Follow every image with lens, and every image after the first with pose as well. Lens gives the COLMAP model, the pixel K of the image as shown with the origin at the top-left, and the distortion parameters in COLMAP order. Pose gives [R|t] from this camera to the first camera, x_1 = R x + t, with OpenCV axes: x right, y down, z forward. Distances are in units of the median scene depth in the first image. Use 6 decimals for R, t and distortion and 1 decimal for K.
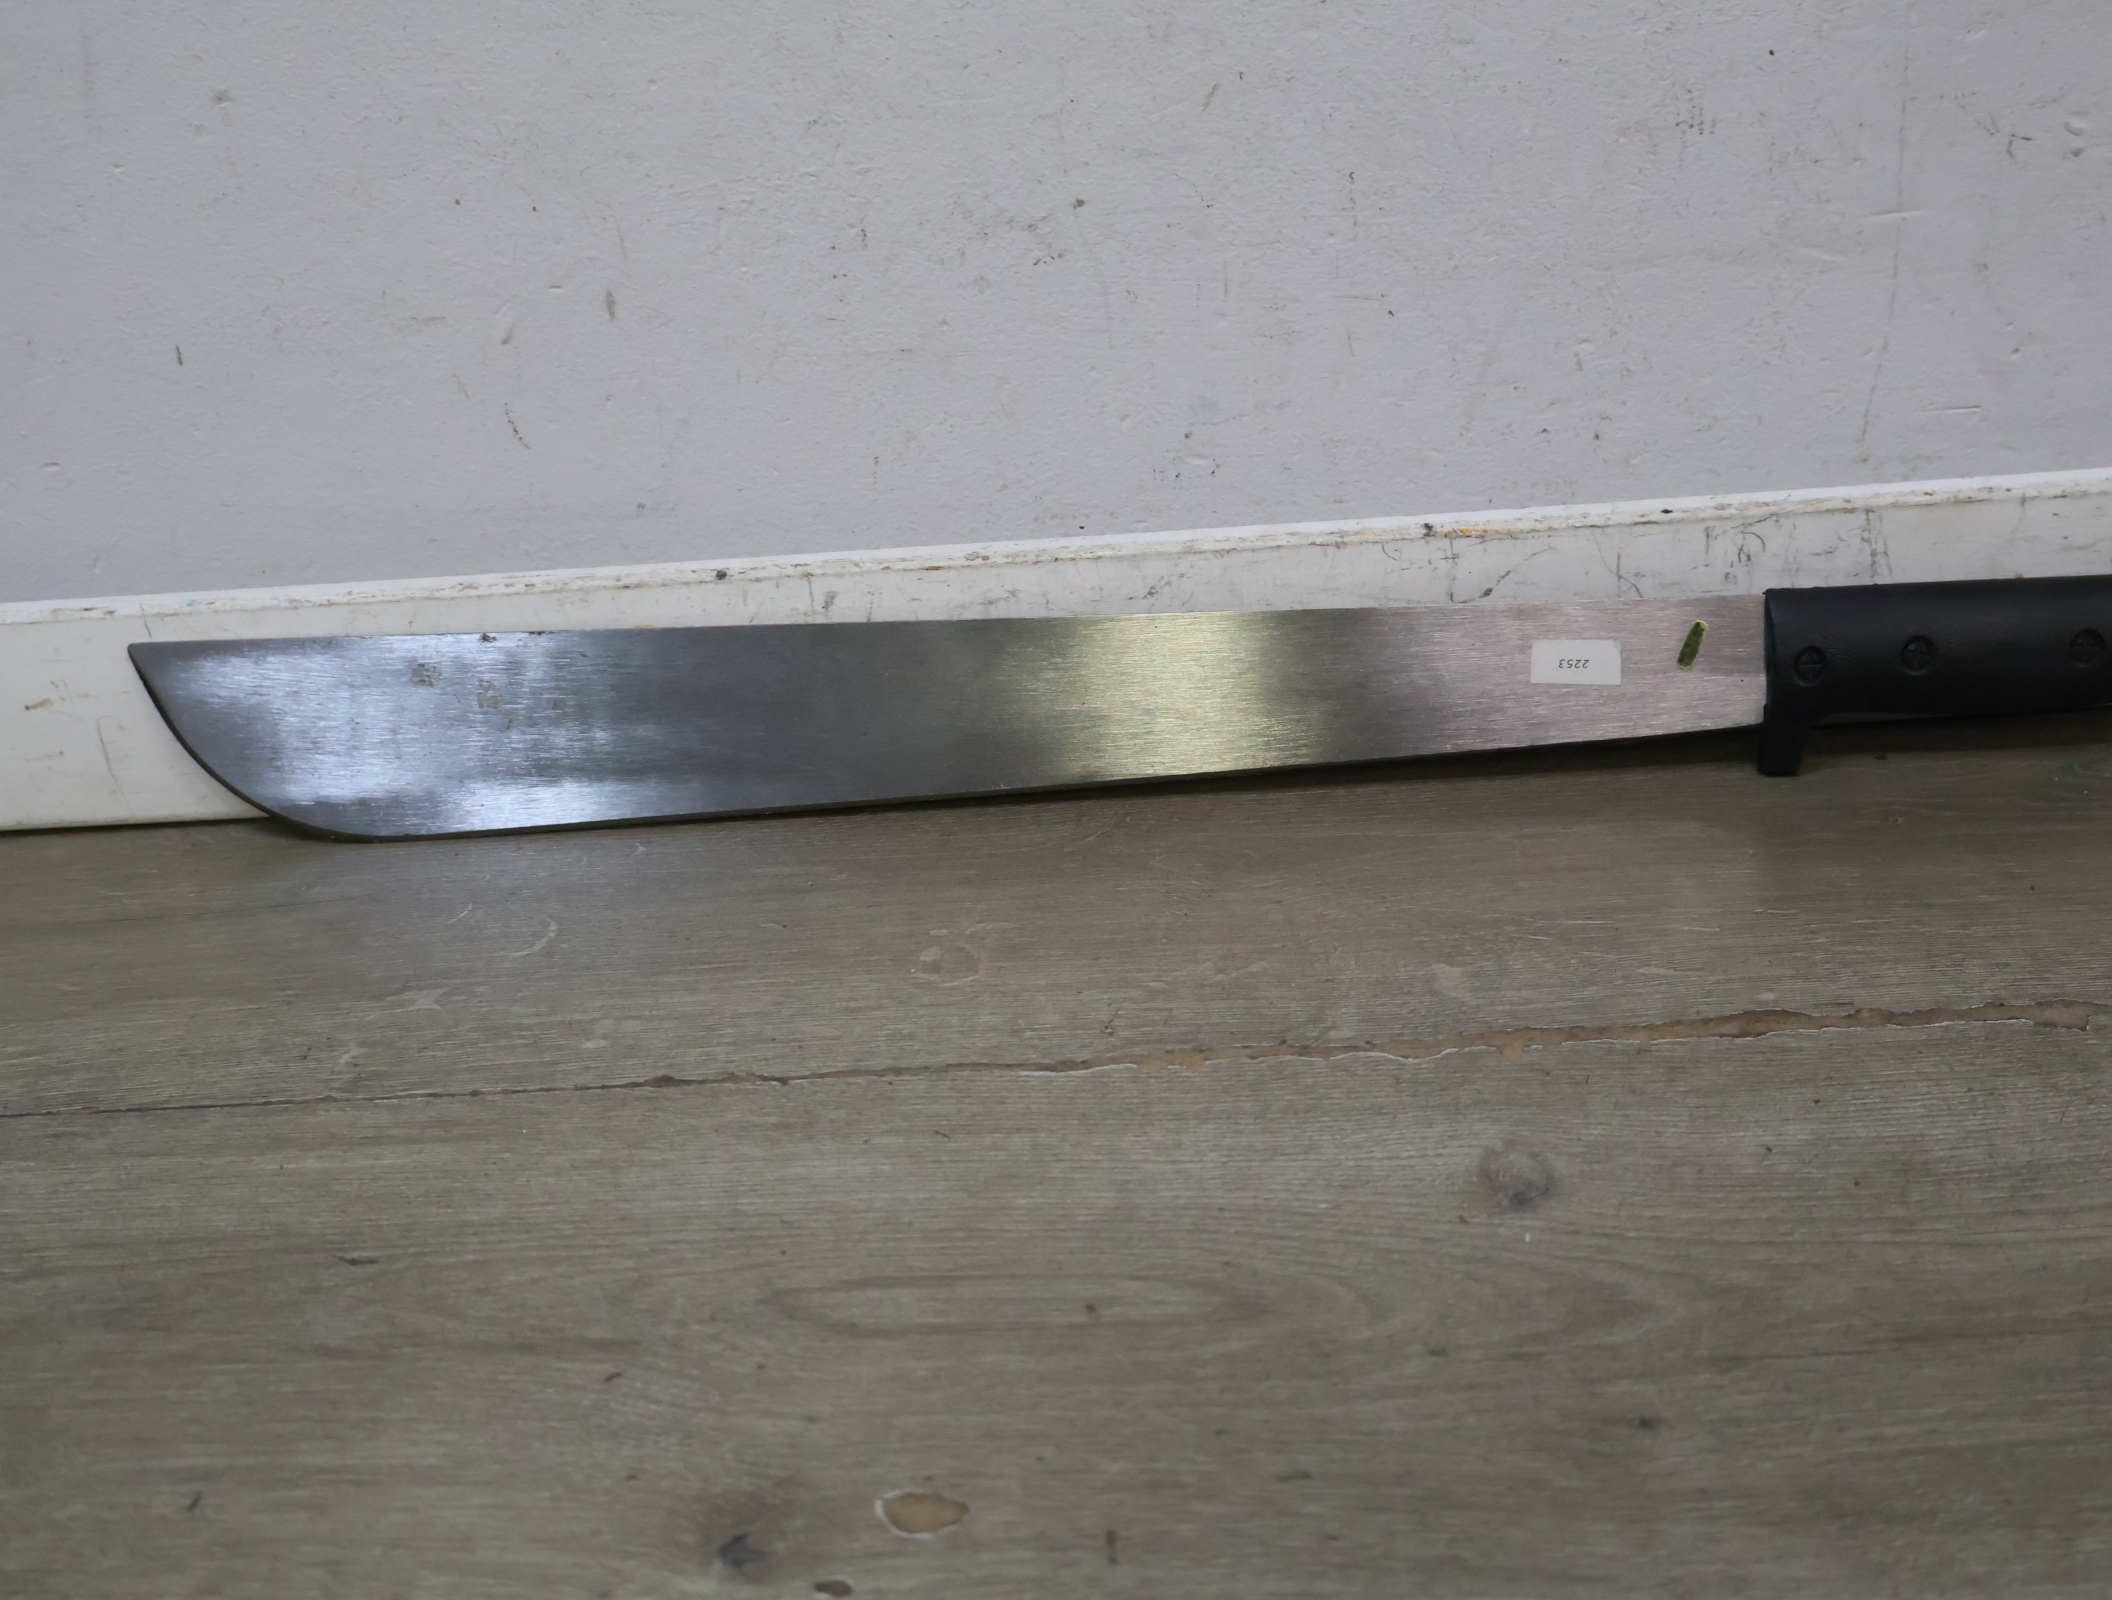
lens RADIAL K [[2510.0, 0, 1053.7], [0, 2510.0, 807.3], [0, 0, 1]] dist [-0.000676, 0.000000]
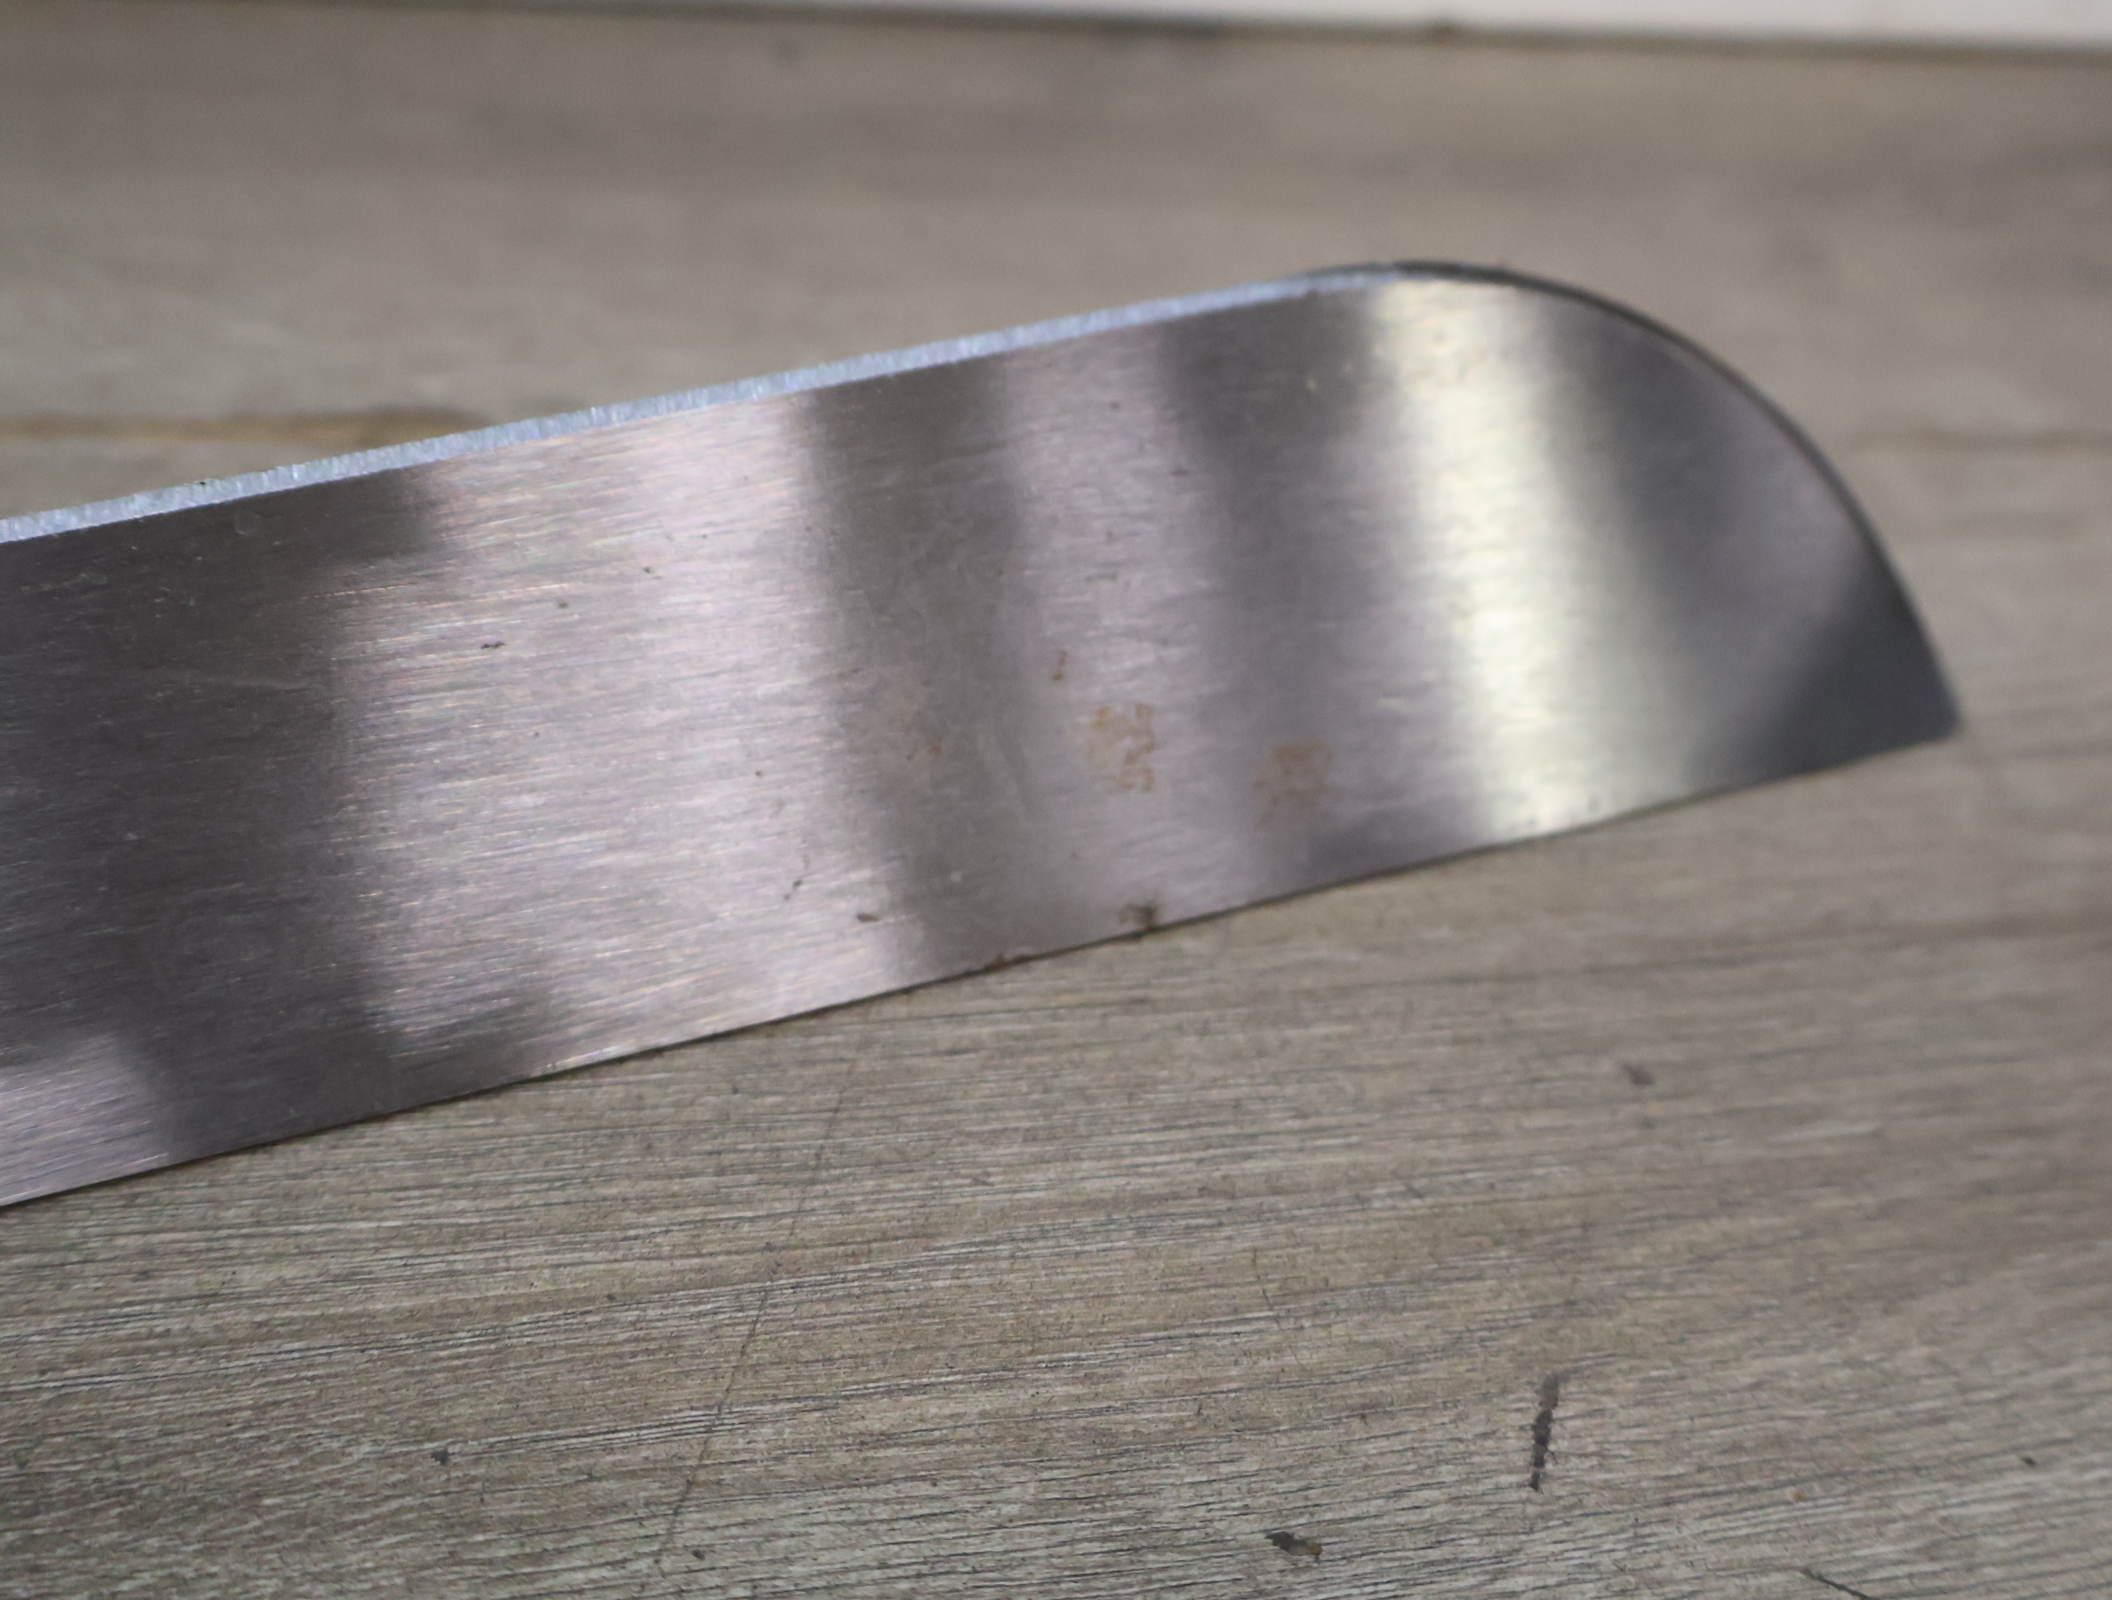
lens RADIAL K [[2510.0, 0, 1036.2], [0, 2510.0, 849.6], [0, 0, 1]] dist [-0.000676, 0.000000]
pose [[0.958629, 0.017150, 0.284140, 0.250767], [-0.073901, 0.978953, 0.190238, 0.058752], [-0.274897, -0.203366, 0.939720, 0.413636]]
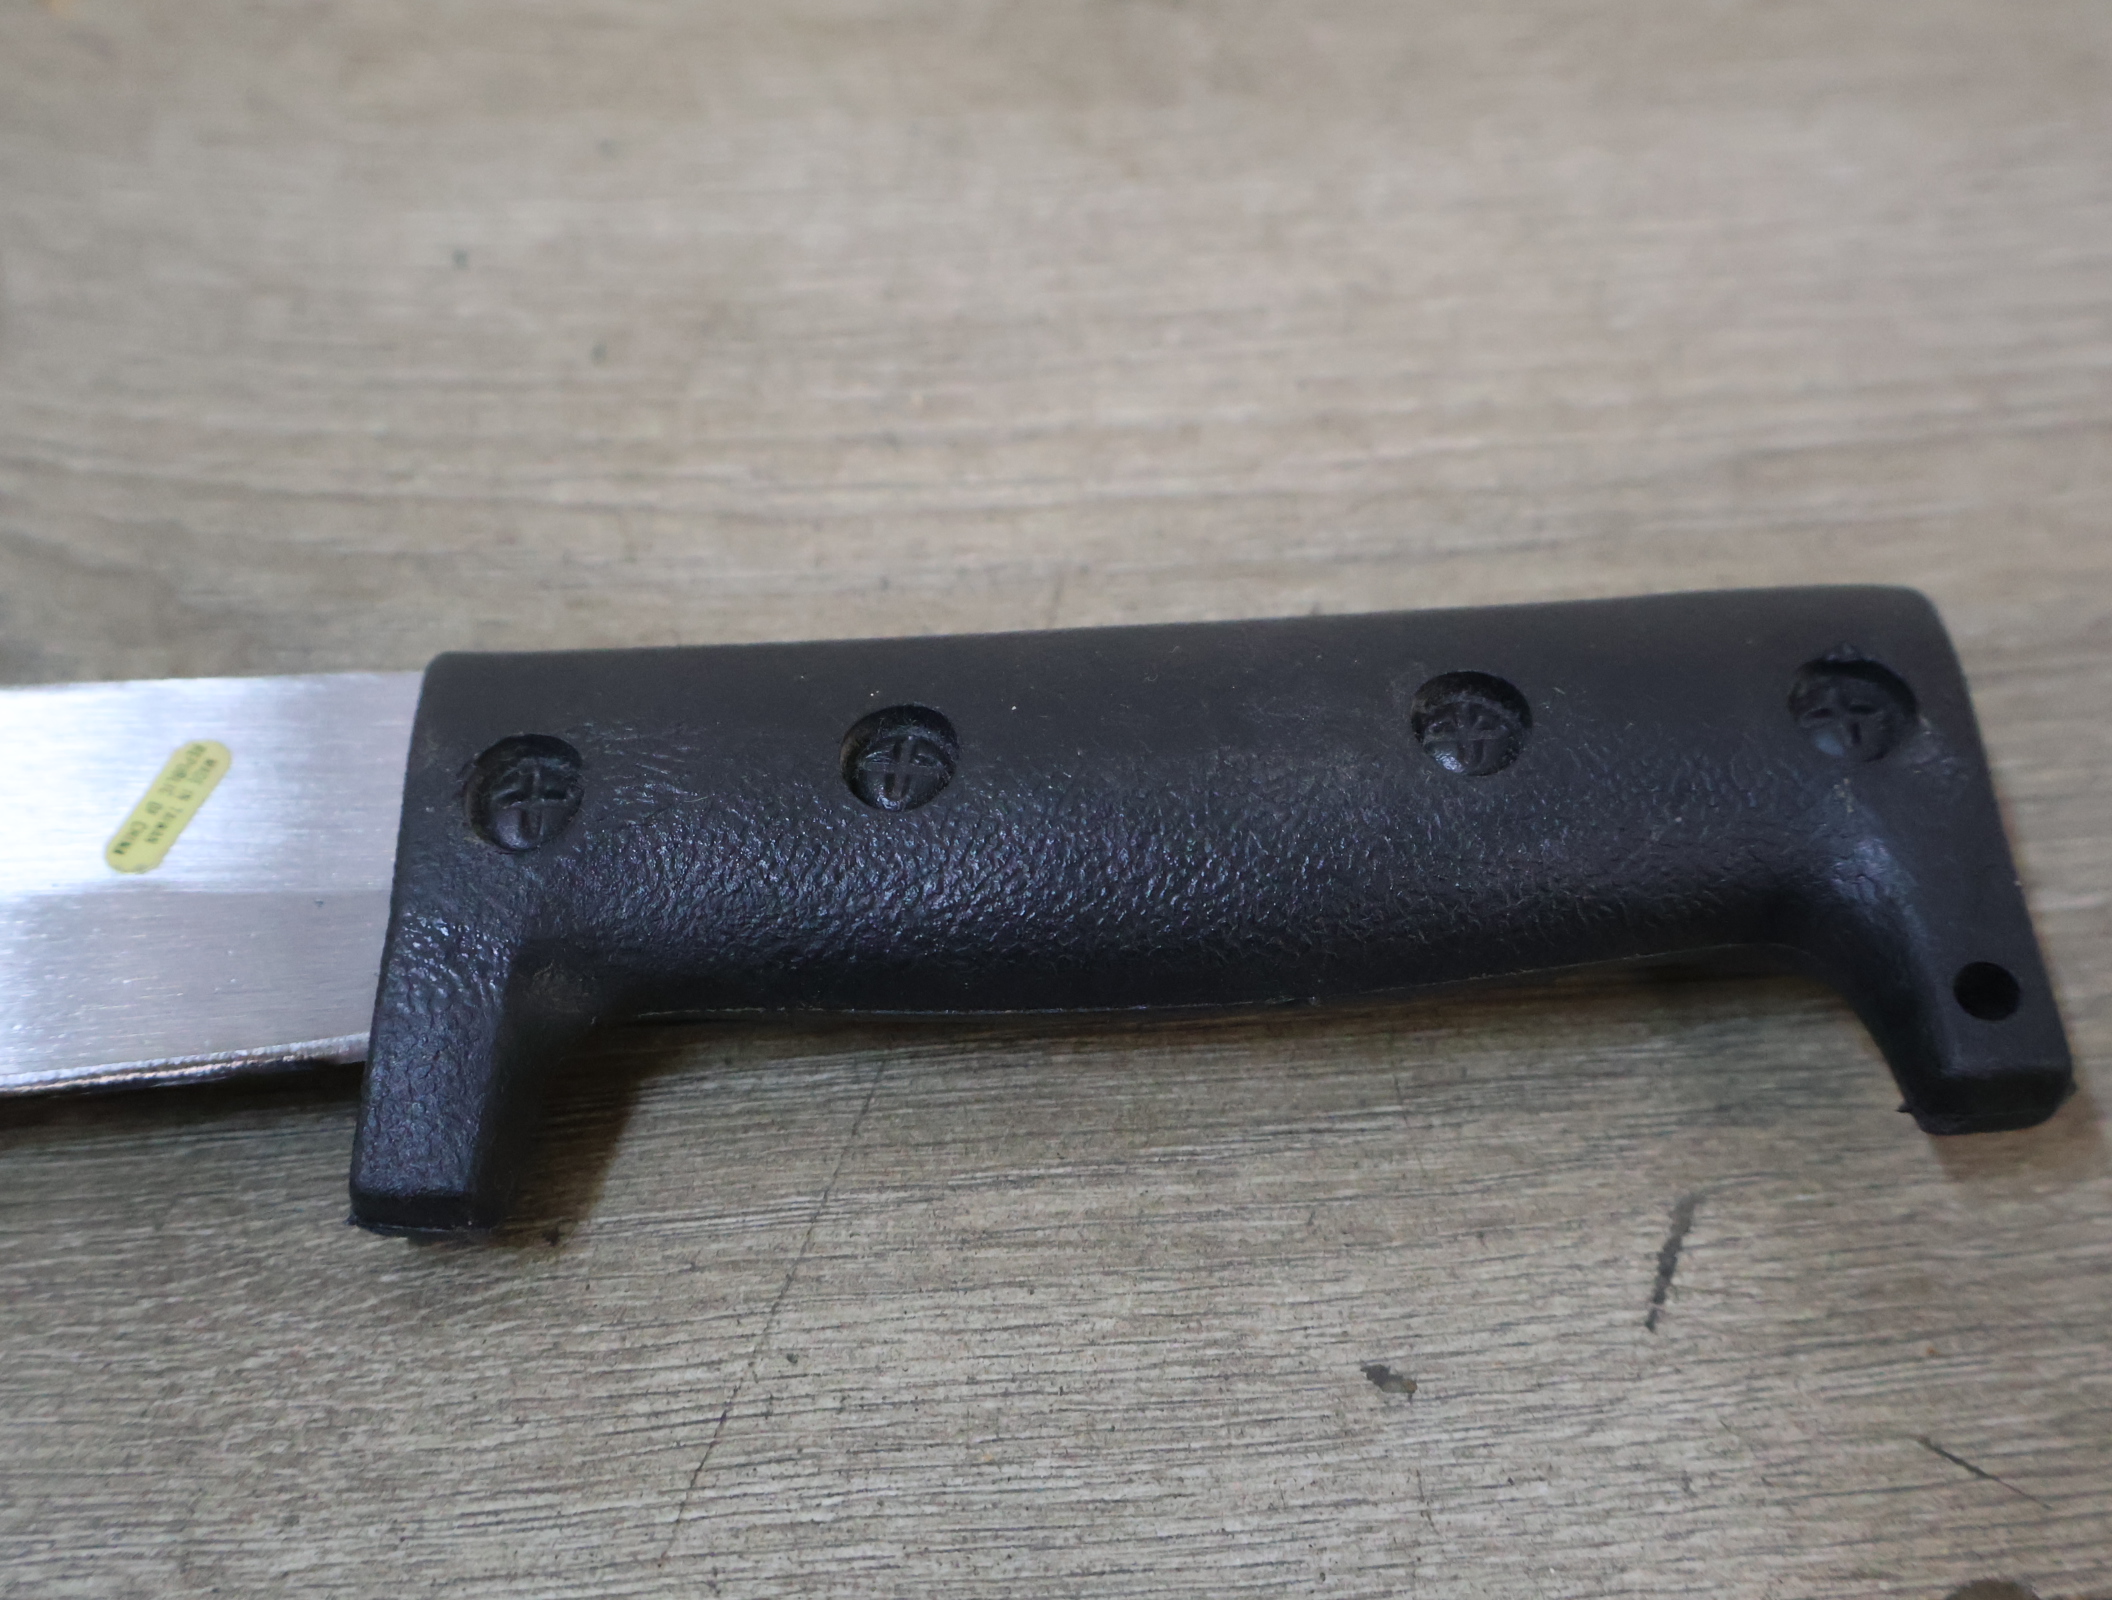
lens RADIAL K [[2510.0, 0, 1043.1], [0, 2510.0, 817.0], [0, 0, 1]] dist [-0.000676, 0.000000]
pose [[0.988078, -0.010664, 0.153585, 0.282788], [-0.062562, 0.883703, 0.463848, -0.000905], [-0.140670, -0.467927, 0.872500, 0.449384]]
